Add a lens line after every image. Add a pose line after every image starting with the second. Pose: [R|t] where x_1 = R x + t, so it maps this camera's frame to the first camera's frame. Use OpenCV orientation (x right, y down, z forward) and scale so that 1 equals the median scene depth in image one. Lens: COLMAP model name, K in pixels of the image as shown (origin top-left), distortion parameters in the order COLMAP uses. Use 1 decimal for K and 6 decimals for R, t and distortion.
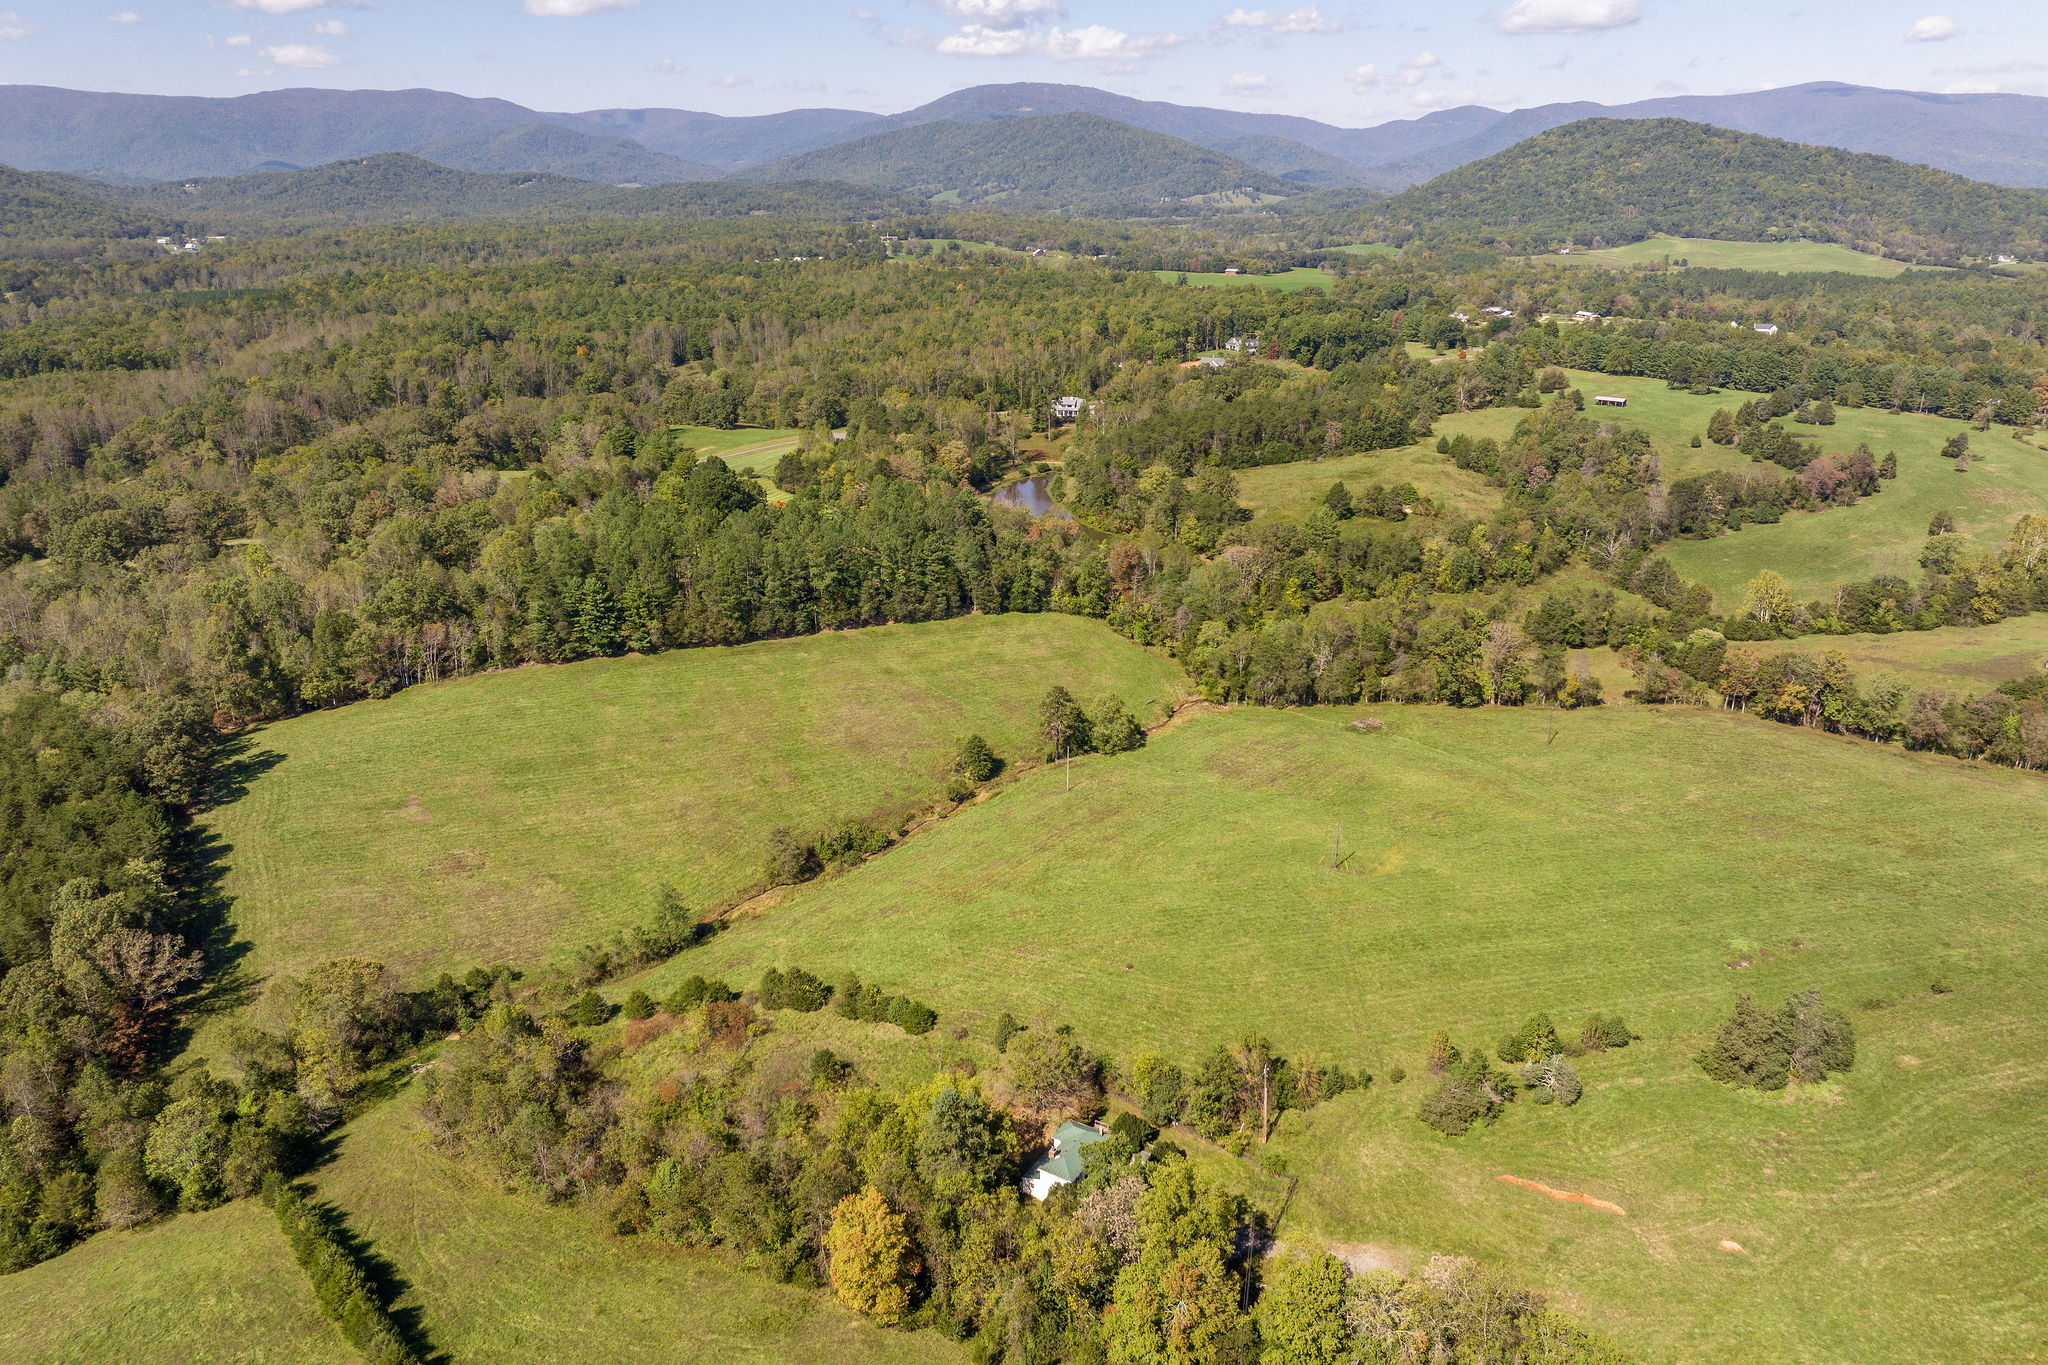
lens RADIAL K [[1438.7, 0, 1027.7], [0, 1438.7, 667.1], [0, 0, 1]] dist [-0.042146, 0.006324]
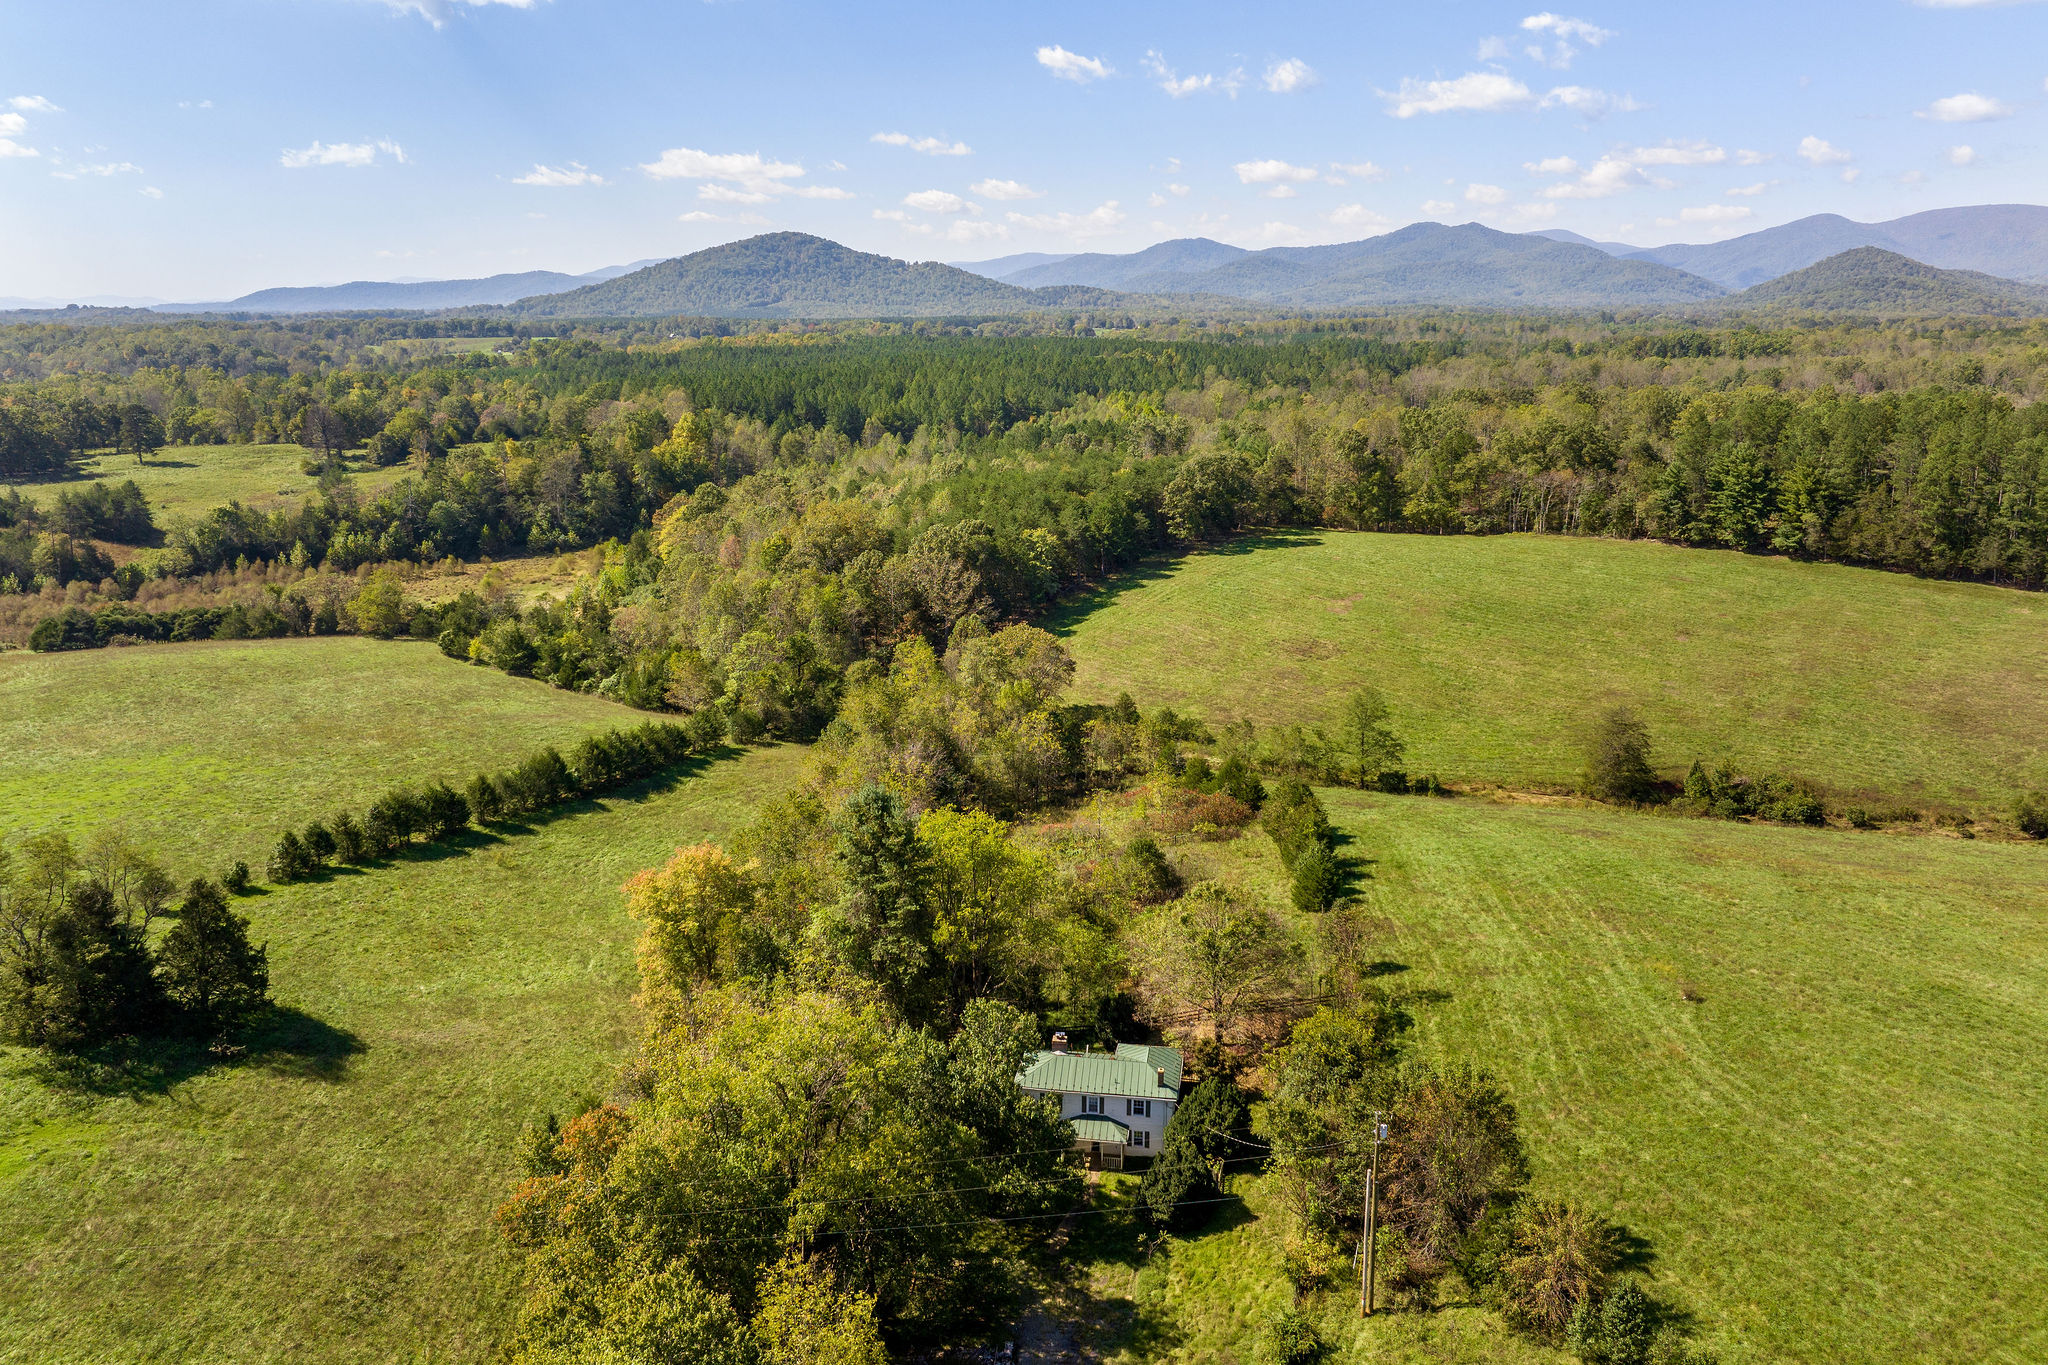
lens RADIAL K [[1438.7, 0, 1031.7], [0, 1438.7, 594.5], [0, 0, 1]] dist [-0.042146, 0.006324]
pose [[0.380628, 0.185243, -0.905984, 0.262299], [-0.301283, 0.951115, 0.067894, 0.081736], [0.874272, 0.247115, 0.417831, 0.408354]]
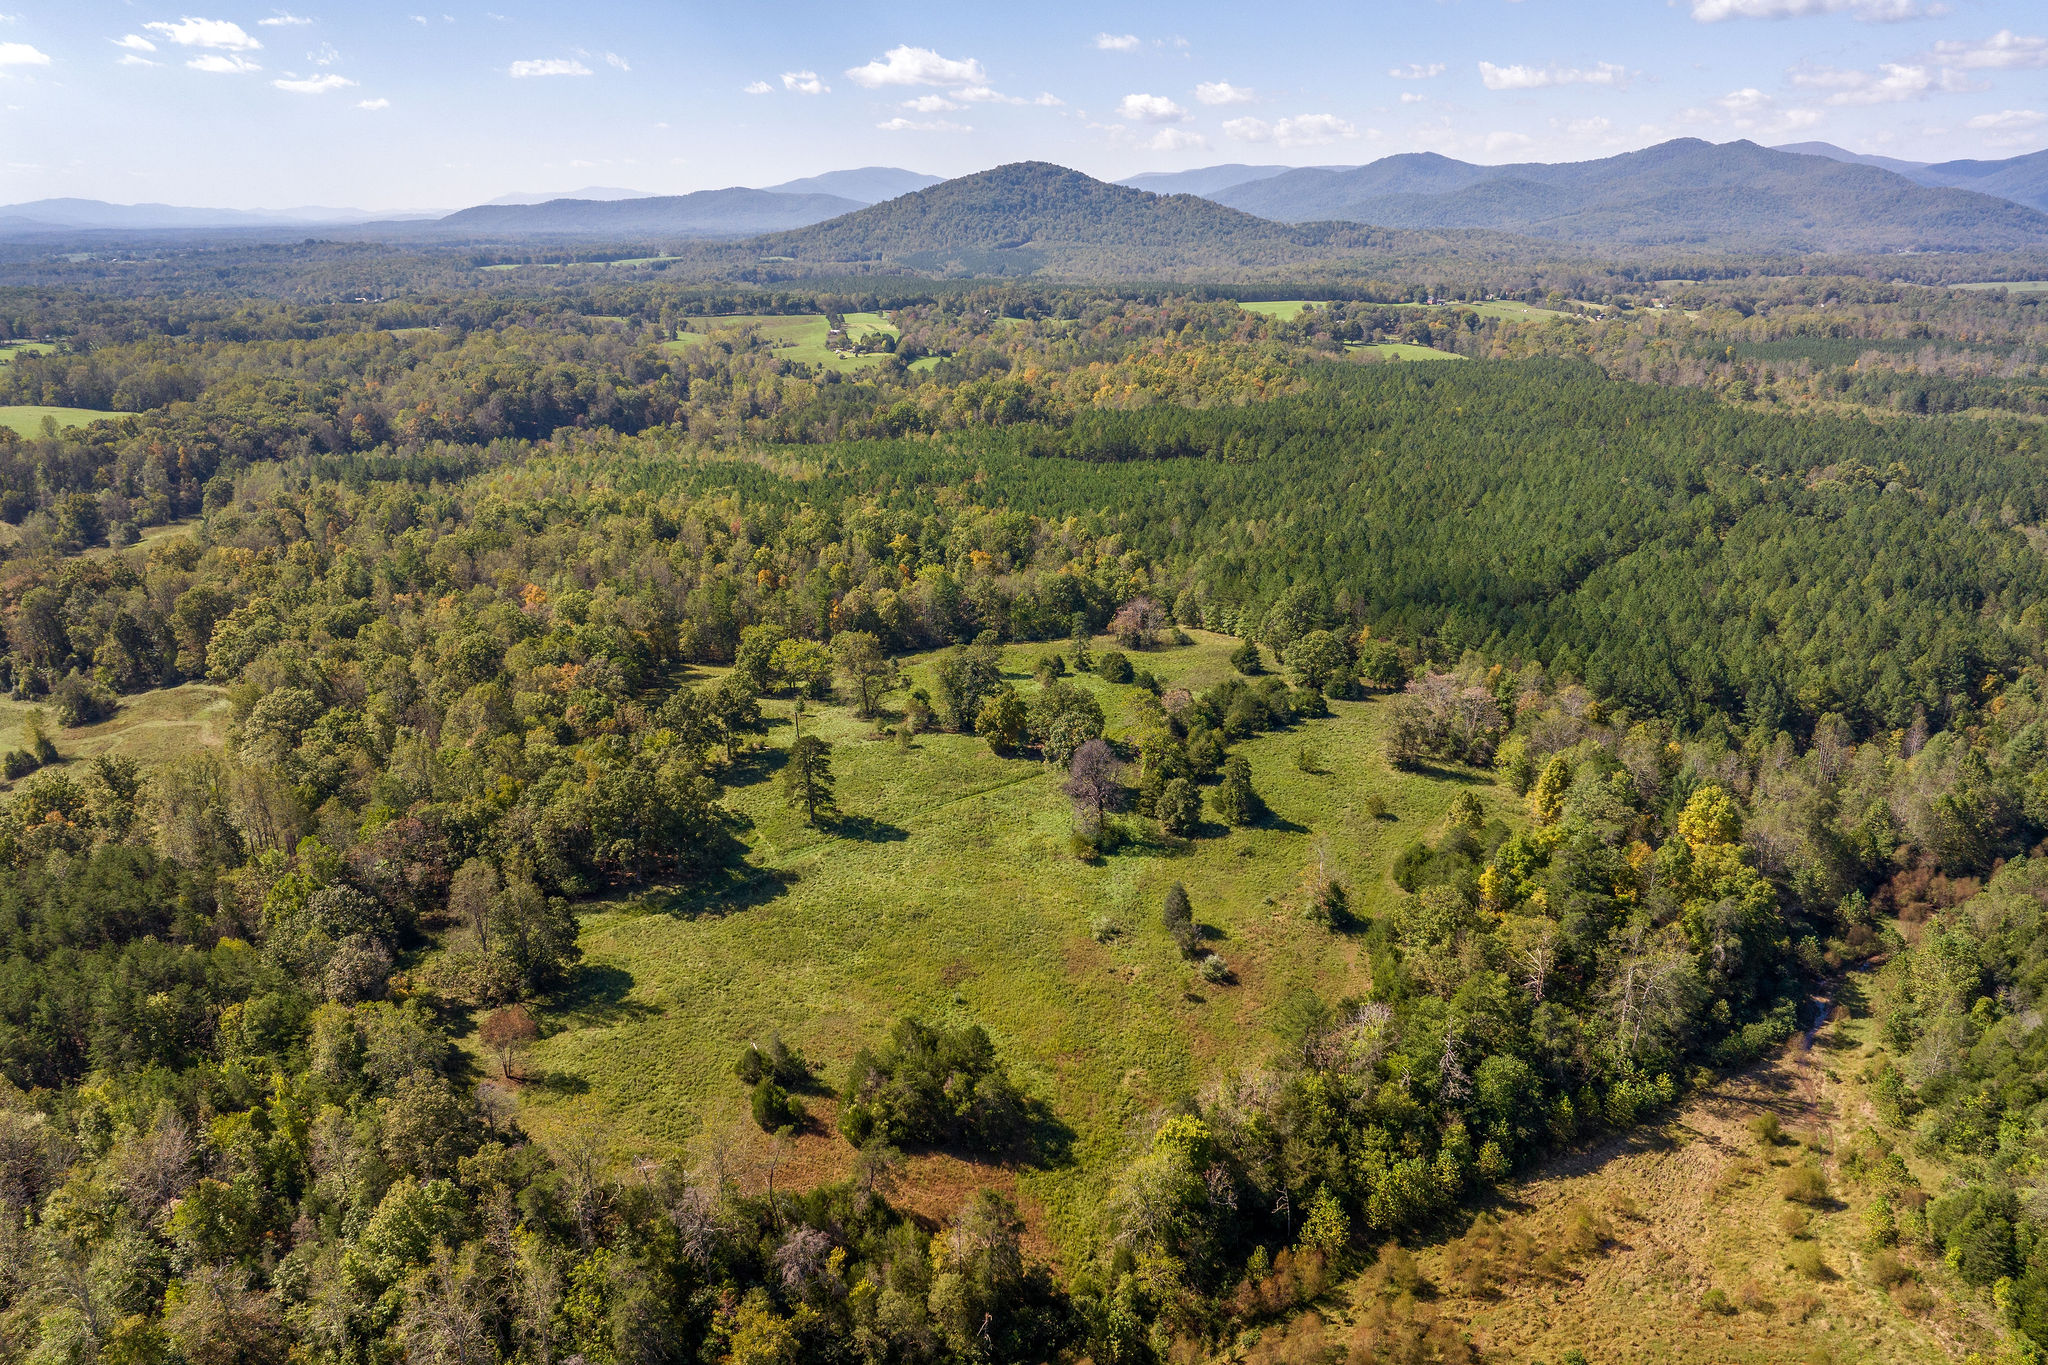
lens RADIAL K [[1438.7, 0, 1024.4], [0, 1438.7, 684.8], [0, 0, 1]] dist [-0.042146, 0.006324]
pose [[0.262832, 0.303688, -0.915802, -0.500363], [-0.314445, 0.924312, 0.216265, 0.001515], [0.912164, 0.231128, 0.338432, -0.003435]]
